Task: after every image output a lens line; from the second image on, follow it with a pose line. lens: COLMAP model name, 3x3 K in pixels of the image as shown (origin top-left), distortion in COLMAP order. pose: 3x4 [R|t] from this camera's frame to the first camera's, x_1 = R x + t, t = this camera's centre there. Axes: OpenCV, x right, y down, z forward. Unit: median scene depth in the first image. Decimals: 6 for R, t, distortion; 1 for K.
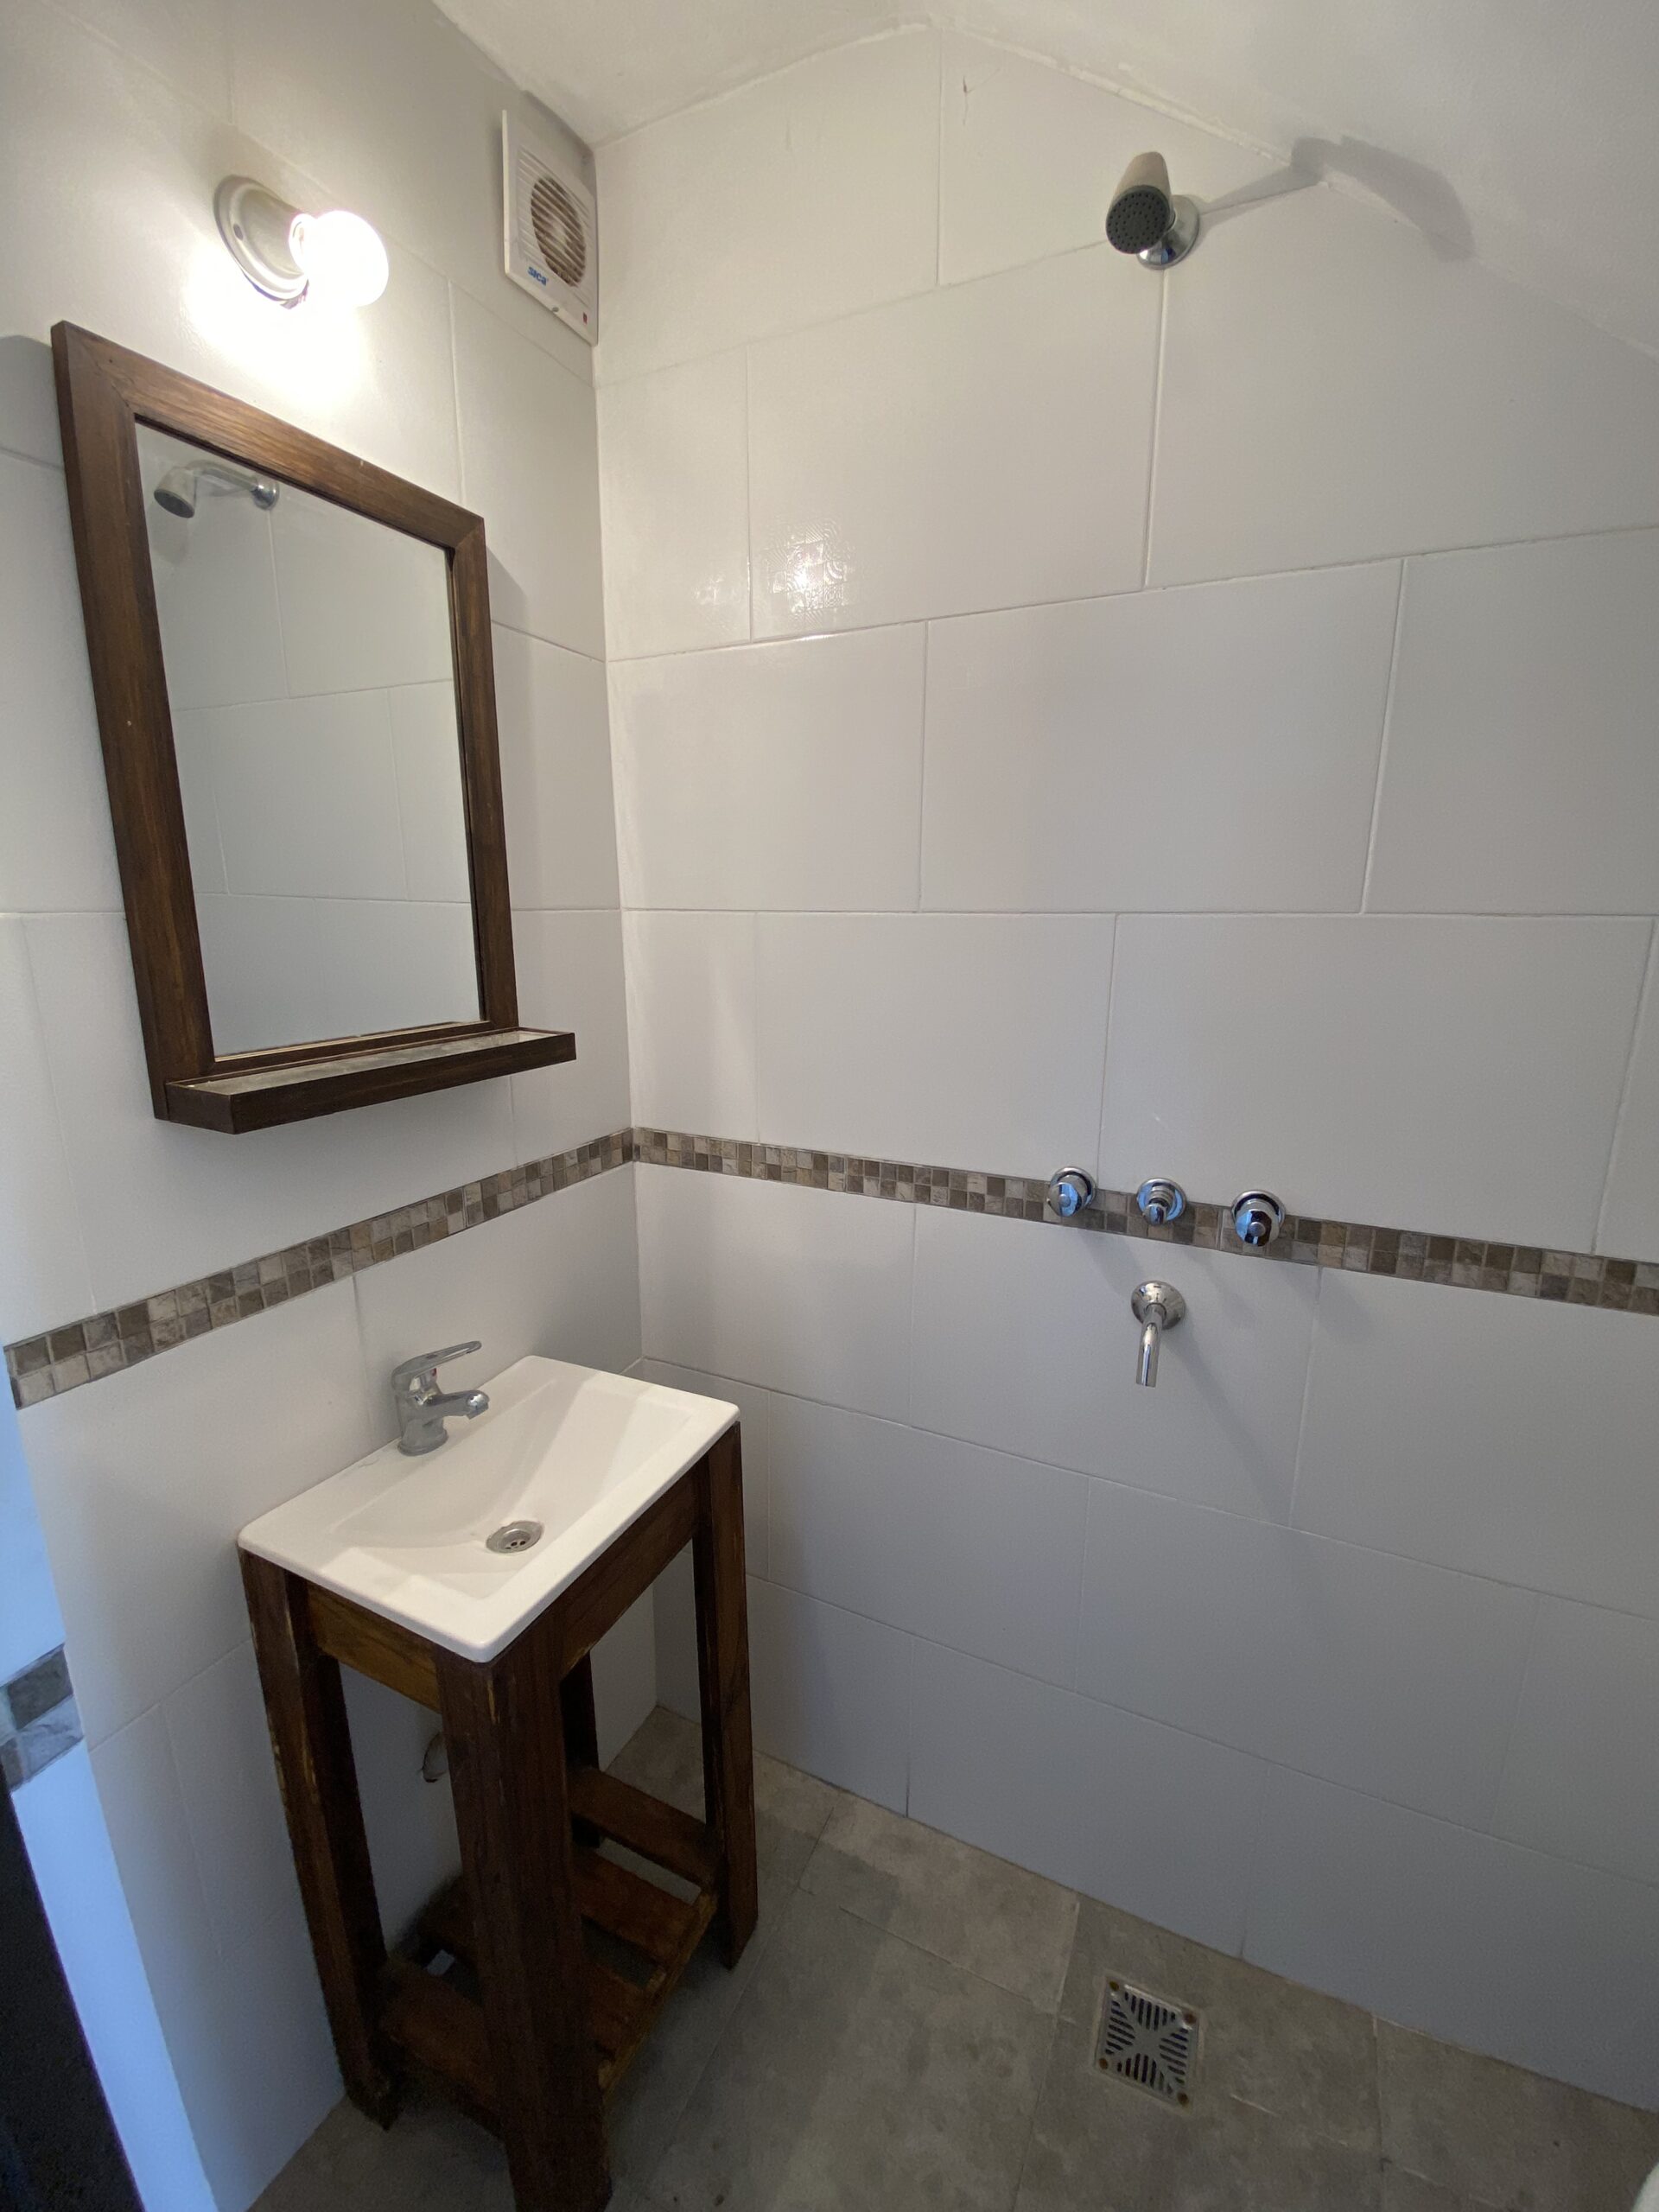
lens RADIAL K [[898.7, 0, 828.2], [0, 898.7, 1096.0], [0, 0, 1]] dist [0.018836, -0.019758]
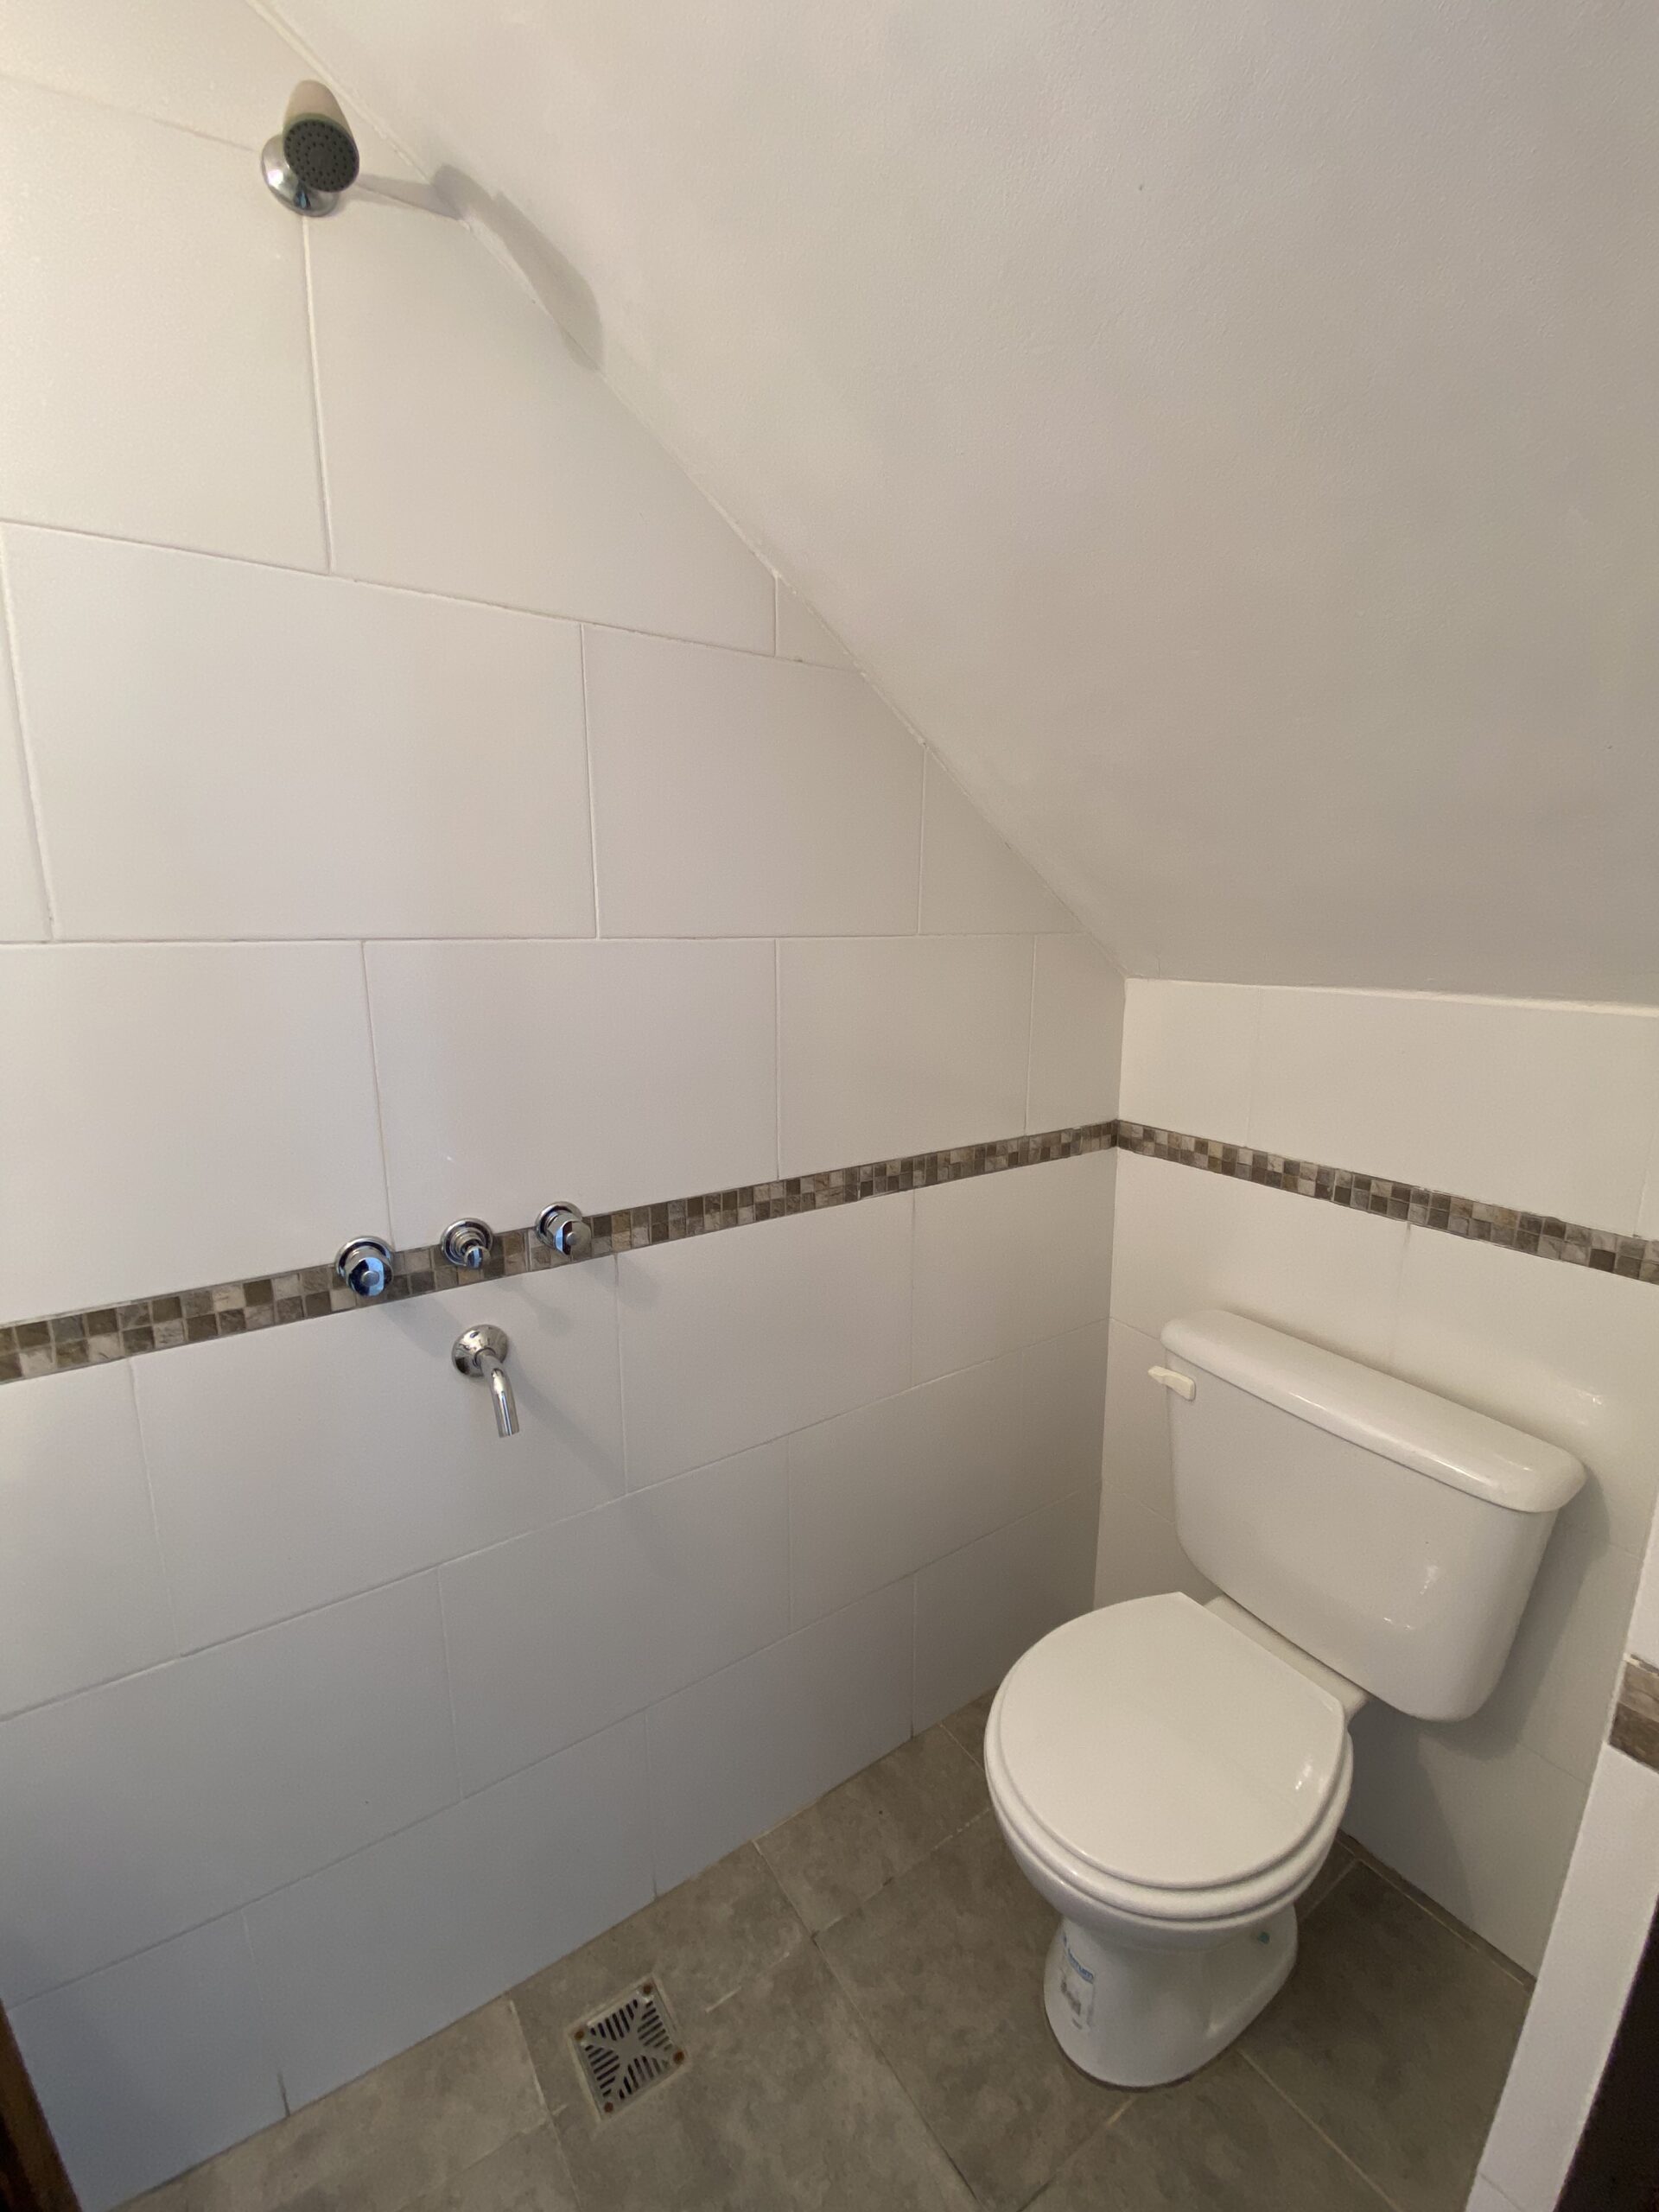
lens RADIAL K [[898.7, 0, 828.2], [0, 898.7, 1096.0], [0, 0, 1]] dist [0.018836, -0.019758]
pose [[0.518049, -0.175529, 0.837147, -0.195190], [0.185243, 0.978513, 0.090537, -0.048568], [-0.835051, 0.108173, 0.539434, 0.155923]]
